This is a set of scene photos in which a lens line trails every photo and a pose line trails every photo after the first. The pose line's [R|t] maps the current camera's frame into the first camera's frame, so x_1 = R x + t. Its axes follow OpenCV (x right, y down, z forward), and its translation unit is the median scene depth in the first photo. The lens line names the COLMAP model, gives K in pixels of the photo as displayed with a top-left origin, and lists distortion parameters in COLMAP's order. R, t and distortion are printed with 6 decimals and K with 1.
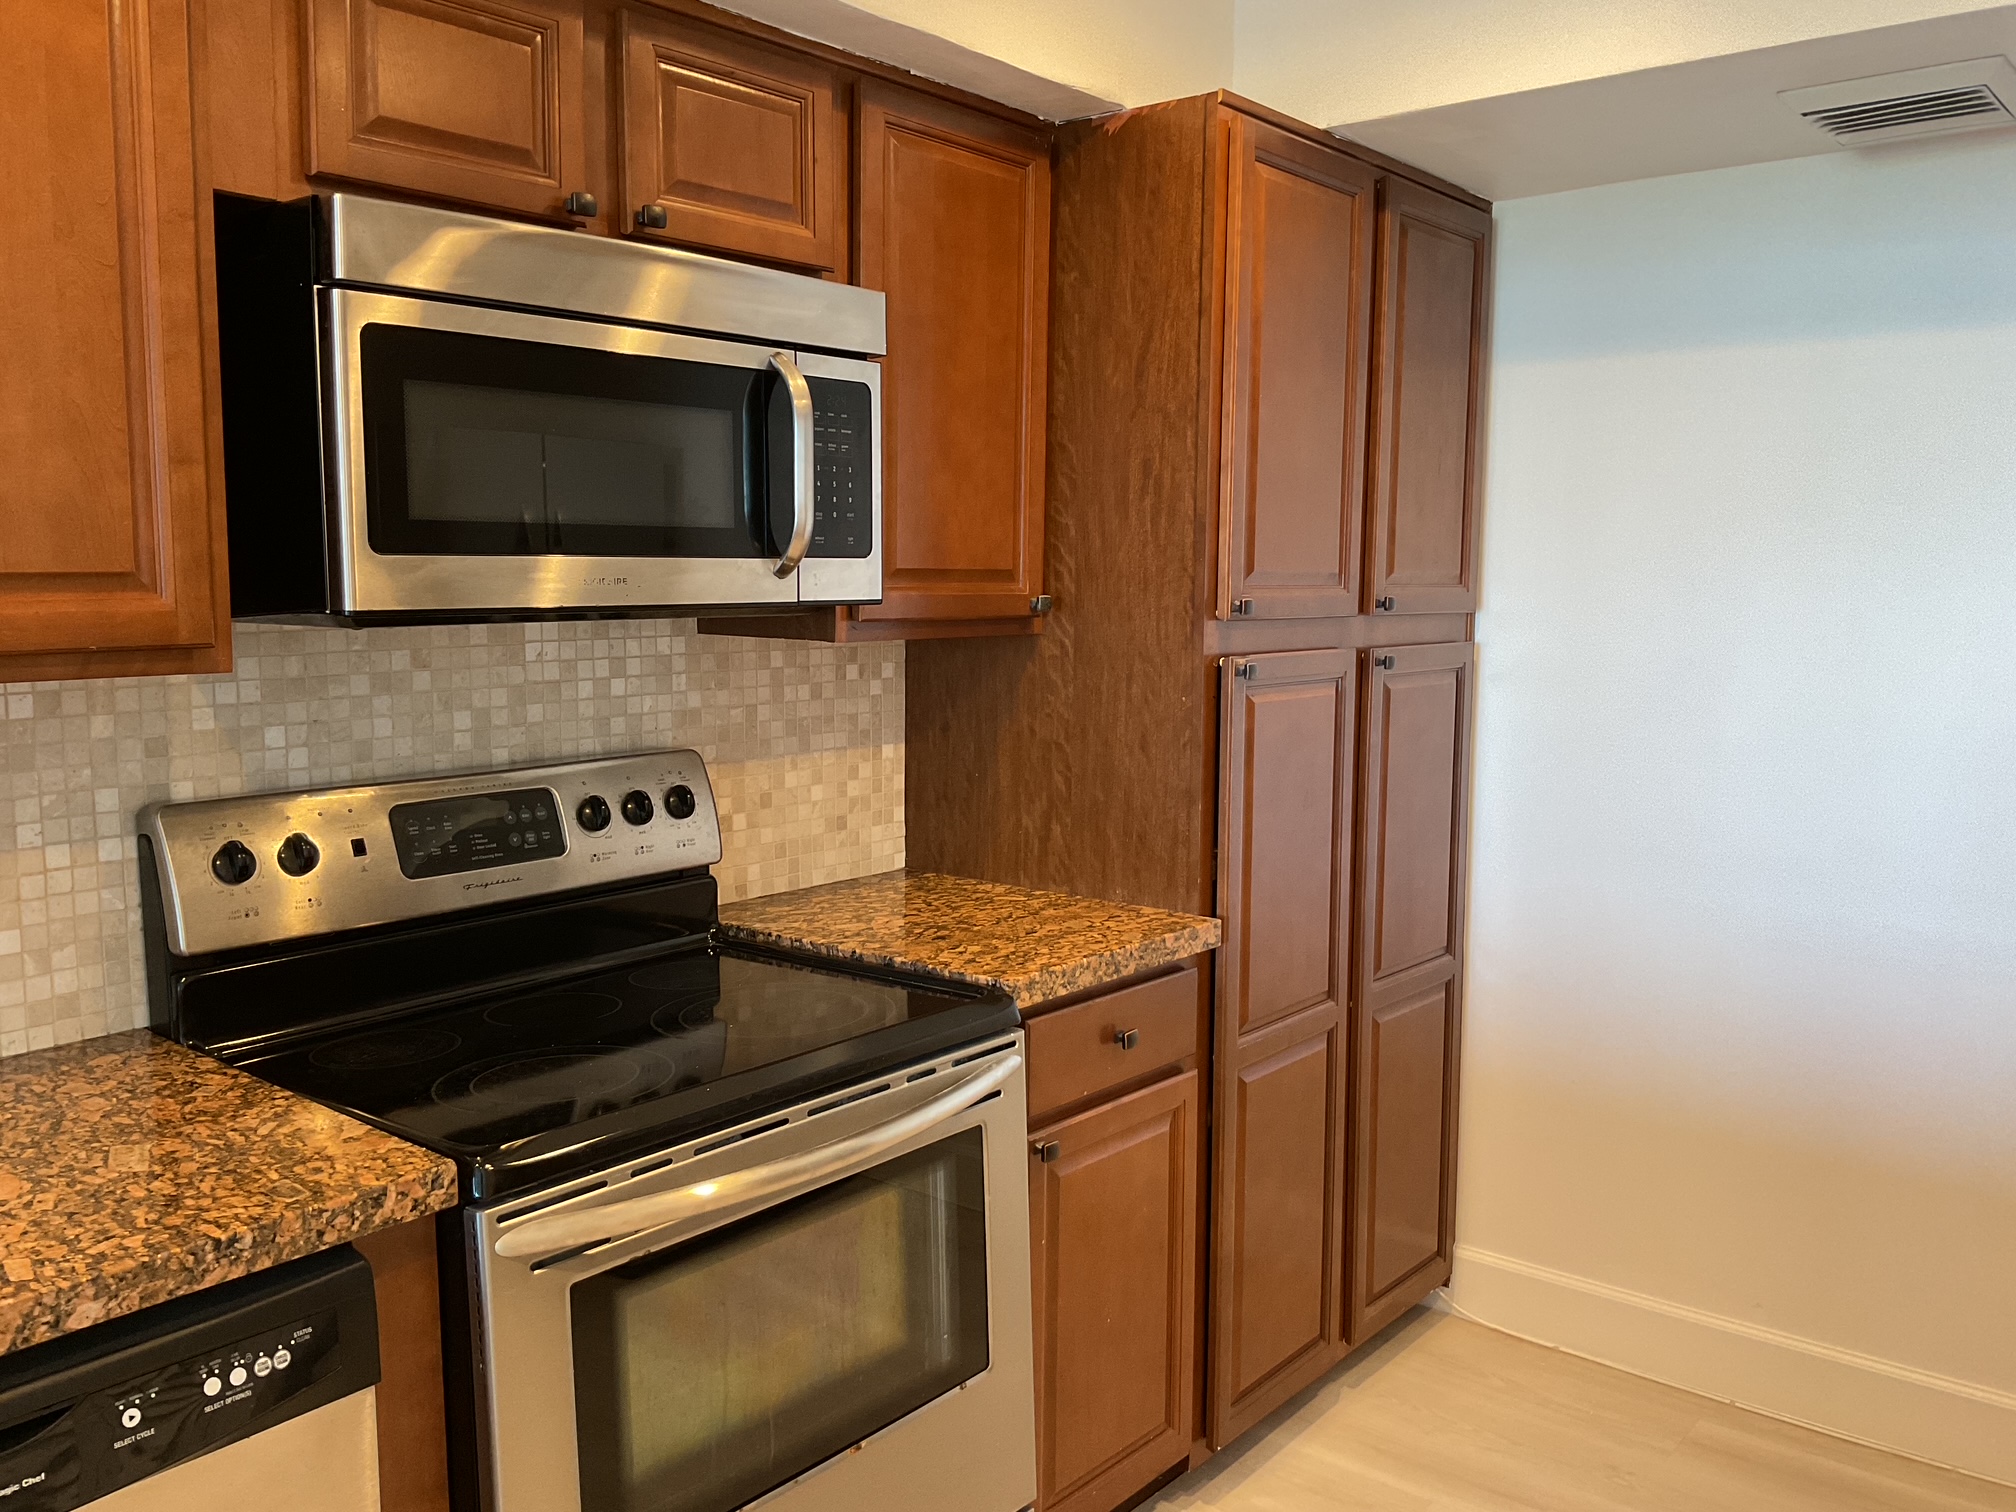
lens RADIAL K [[1669.4, 0, 1011.0], [0, 1669.4, 752.0], [0, 0, 1]] dist [0.085451, -0.182728]
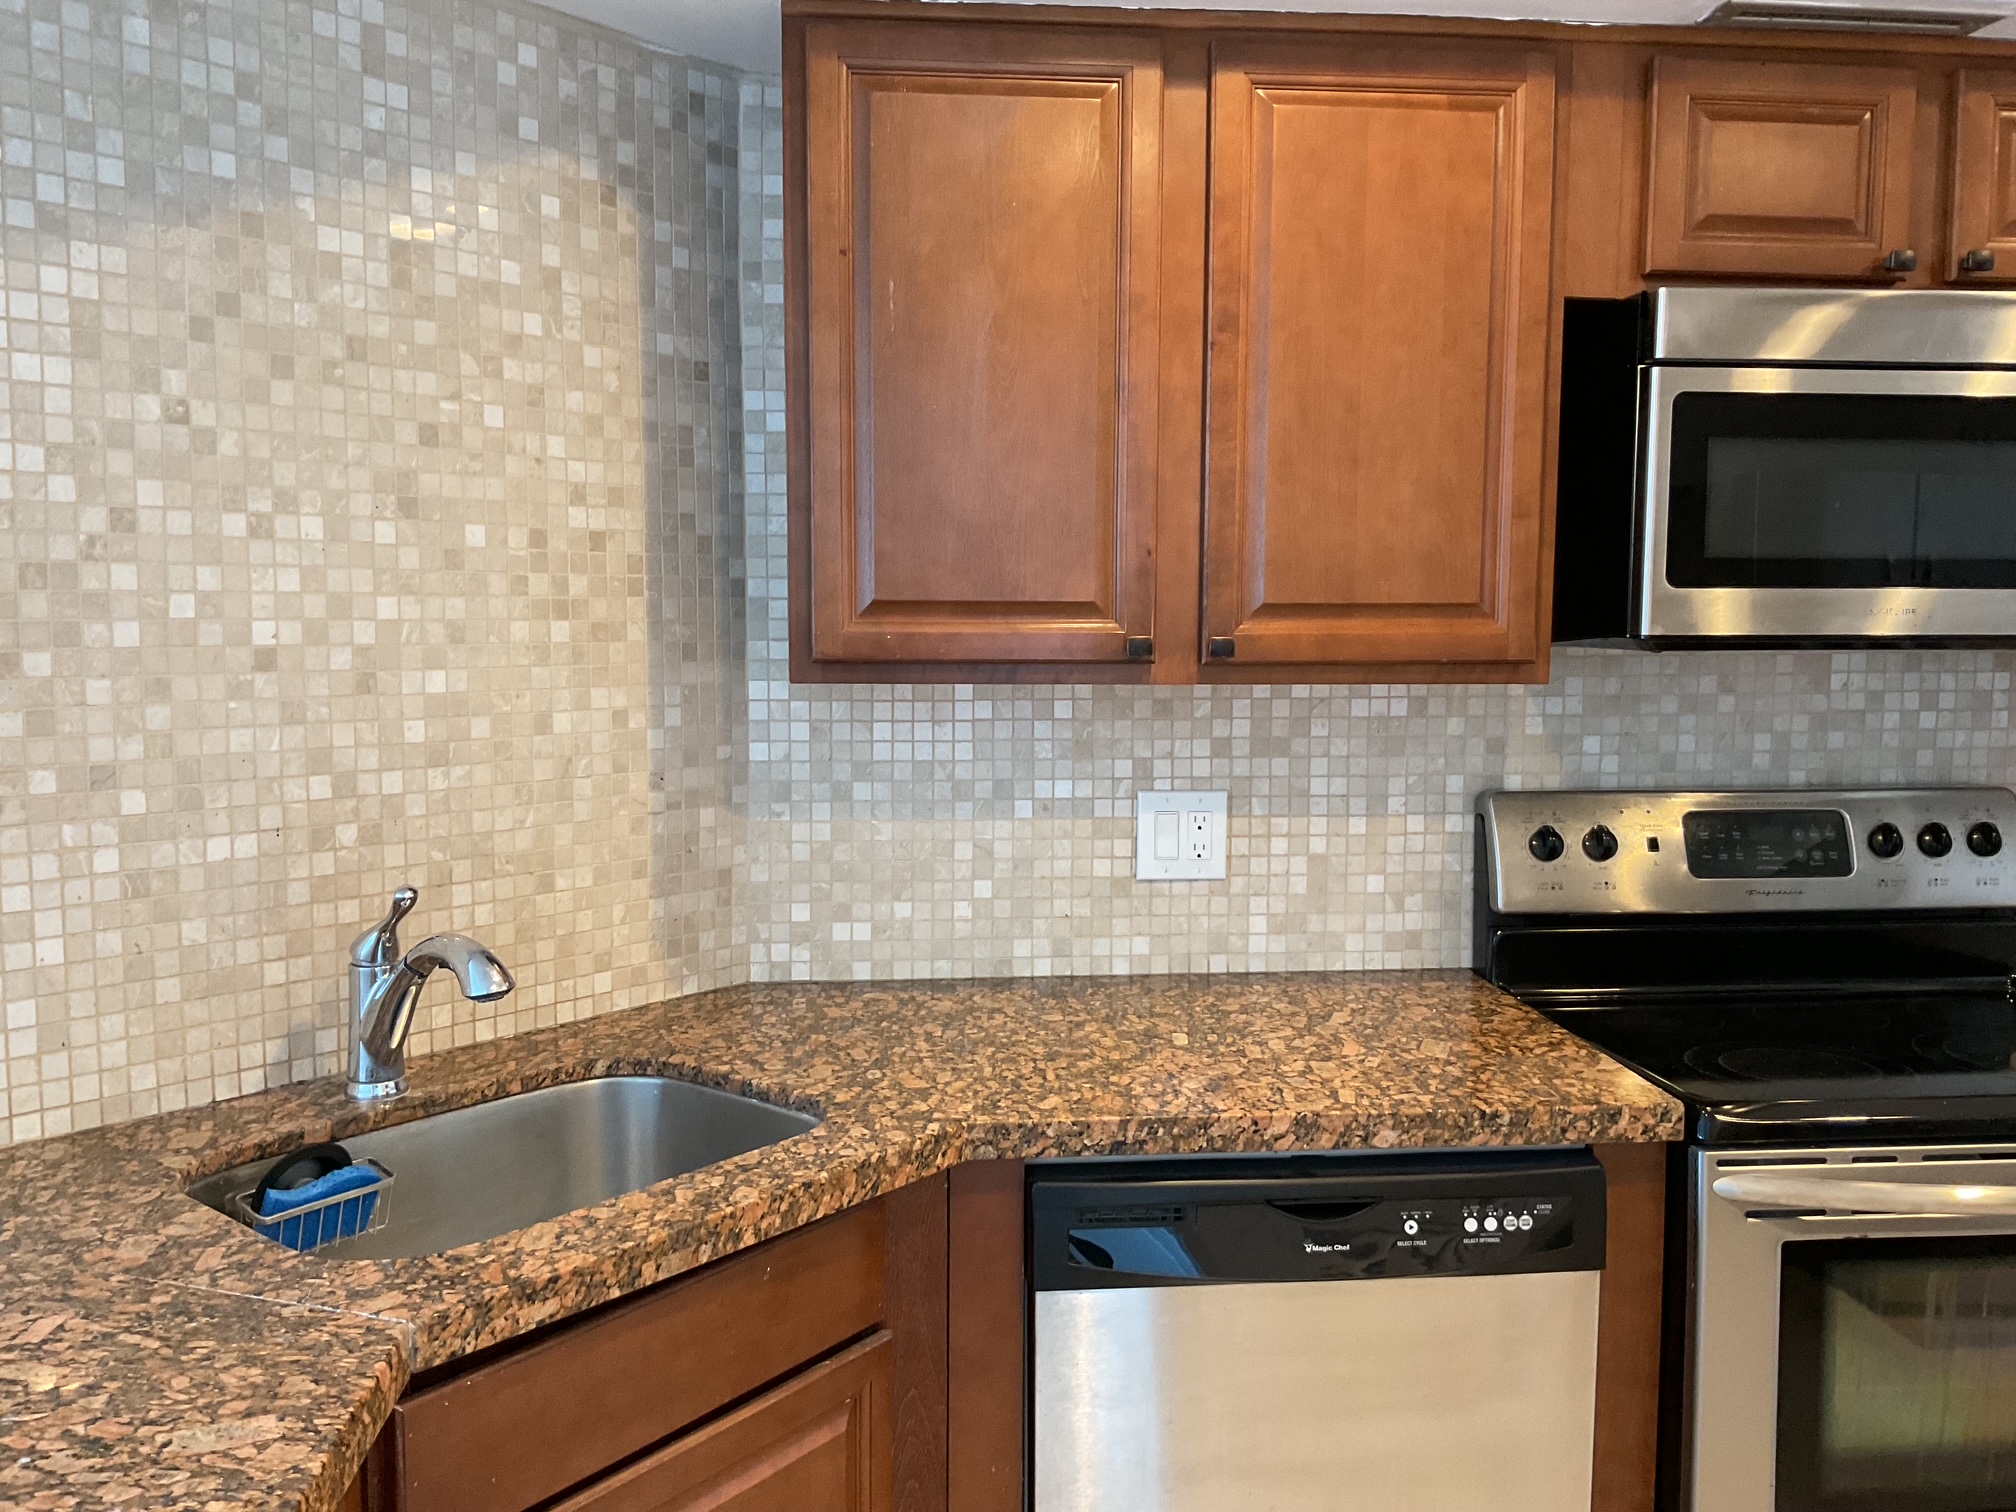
lens RADIAL K [[1661.2, 0, 1008.0], [0, 1661.2, 756.0], [0, 0, 1]] dist [0.122436, -0.257850]
pose [[0.702711, 0.062097, -0.708760, 0.126215], [-0.080221, 0.996747, 0.007793, 0.025466], [0.706938, 0.051381, 0.705406, -0.137987]]
